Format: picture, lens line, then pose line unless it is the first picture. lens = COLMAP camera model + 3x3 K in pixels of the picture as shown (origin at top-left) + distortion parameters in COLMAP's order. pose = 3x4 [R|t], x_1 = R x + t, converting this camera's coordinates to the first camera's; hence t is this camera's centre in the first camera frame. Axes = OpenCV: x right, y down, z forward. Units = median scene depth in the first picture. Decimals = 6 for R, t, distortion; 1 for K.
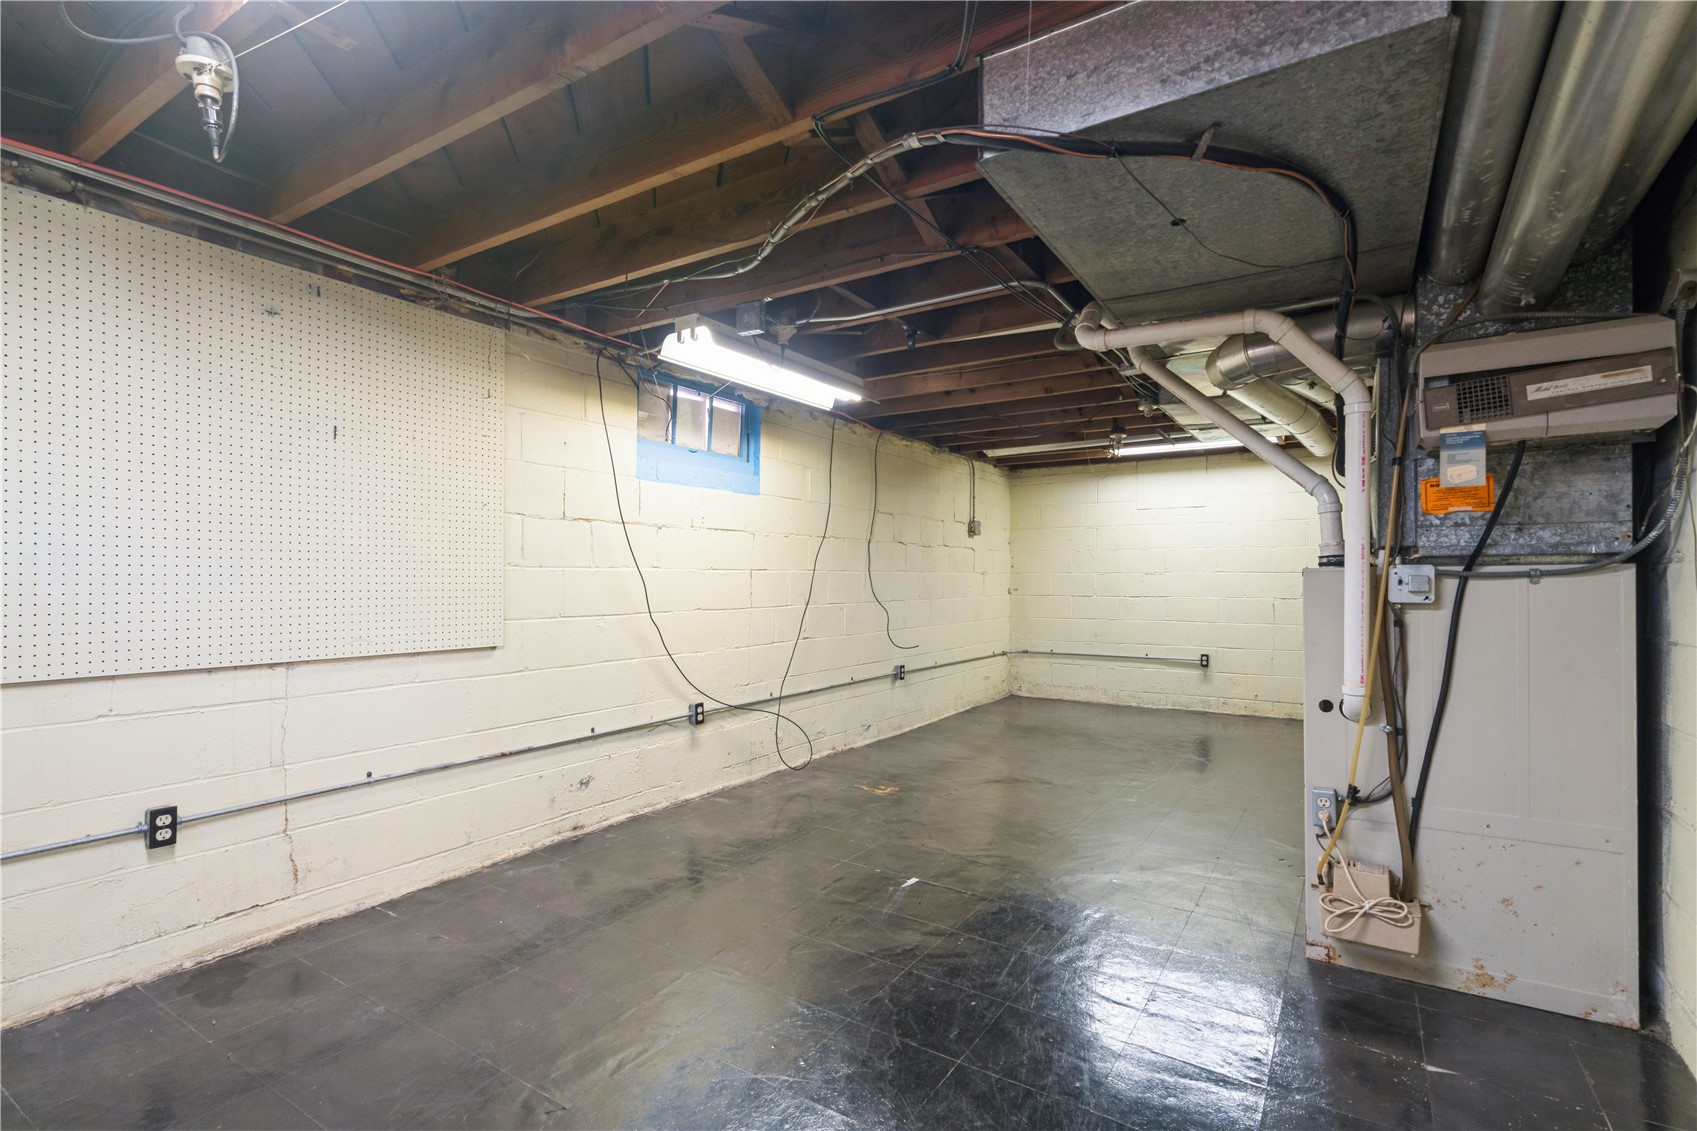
lens RADIAL K [[796.9, 0, 845.3], [0, 796.9, 575.4], [0, 0, 1]] dist [0.003673, 0.001239]
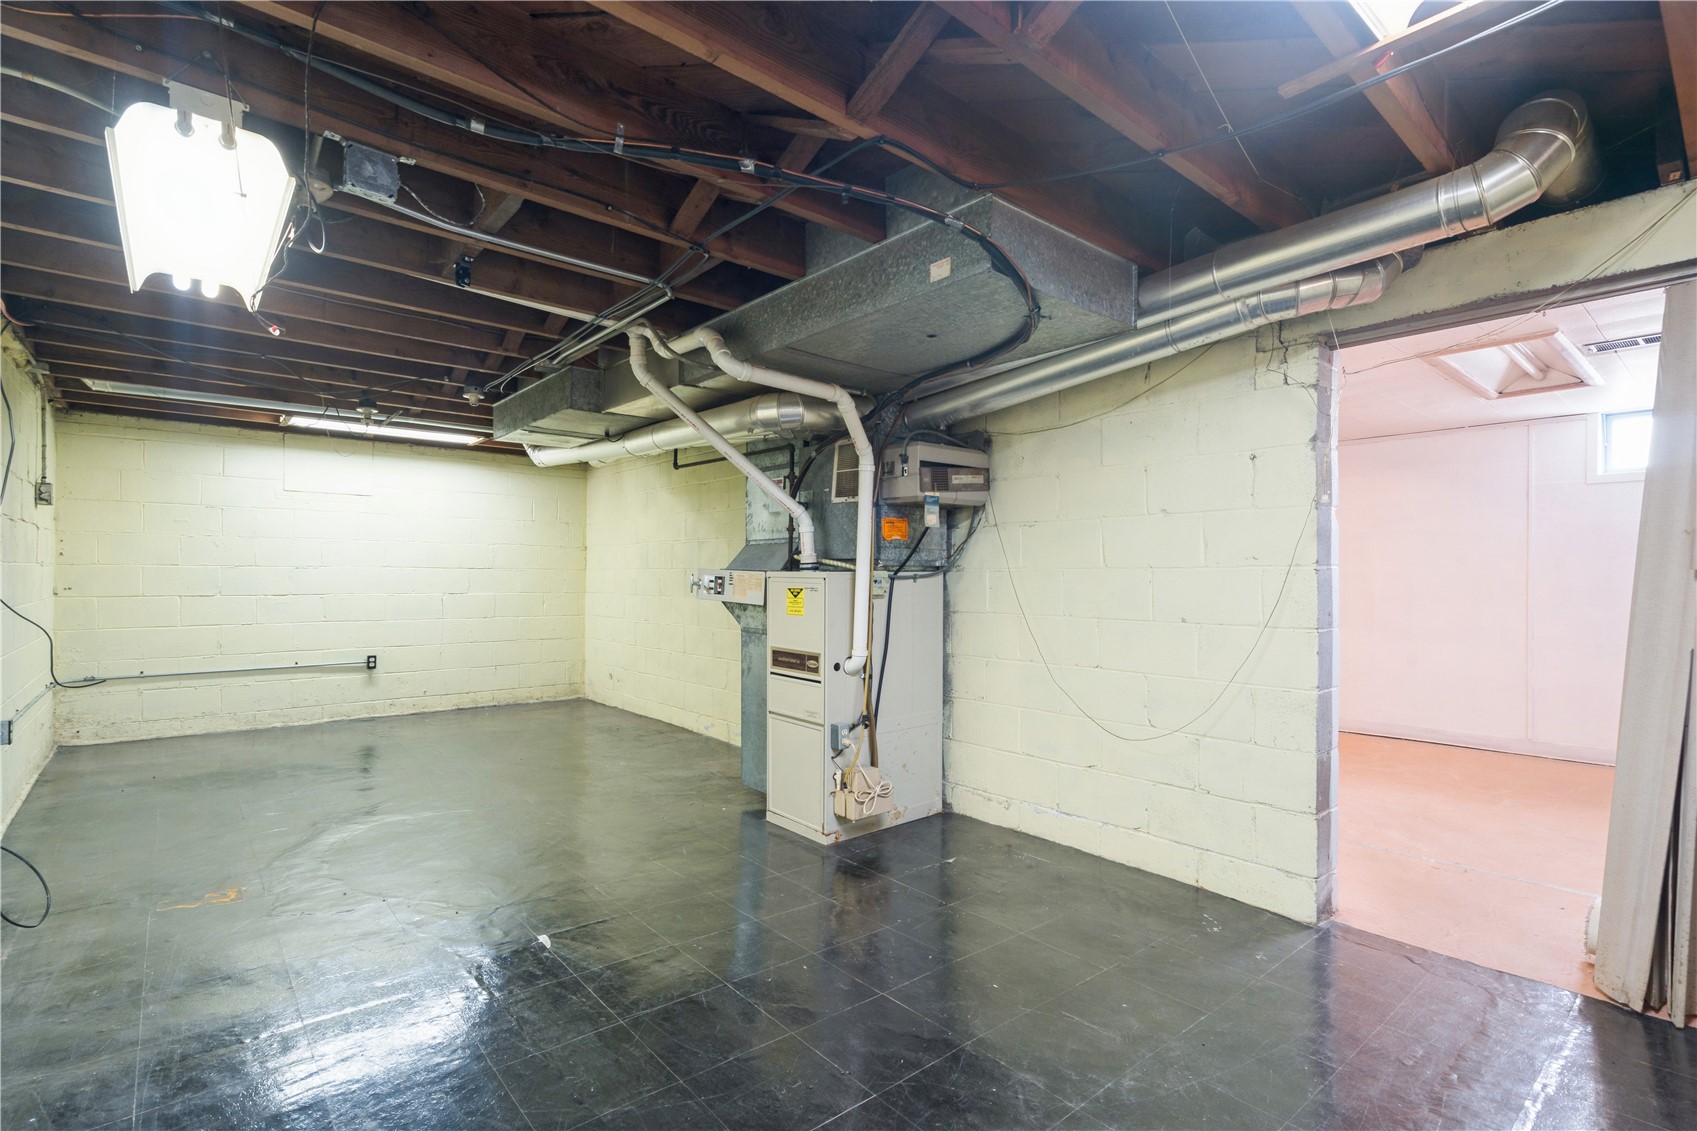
lens RADIAL K [[796.9, 0, 856.7], [0, 796.9, 569.5], [0, 0, 1]] dist [0.003673, 0.001239]
pose [[0.283135, 0.007812, 0.959048, -0.584695], [-0.011019, 0.999927, -0.004891, -0.005204], [-0.959017, -0.009183, 0.283200, 0.415687]]
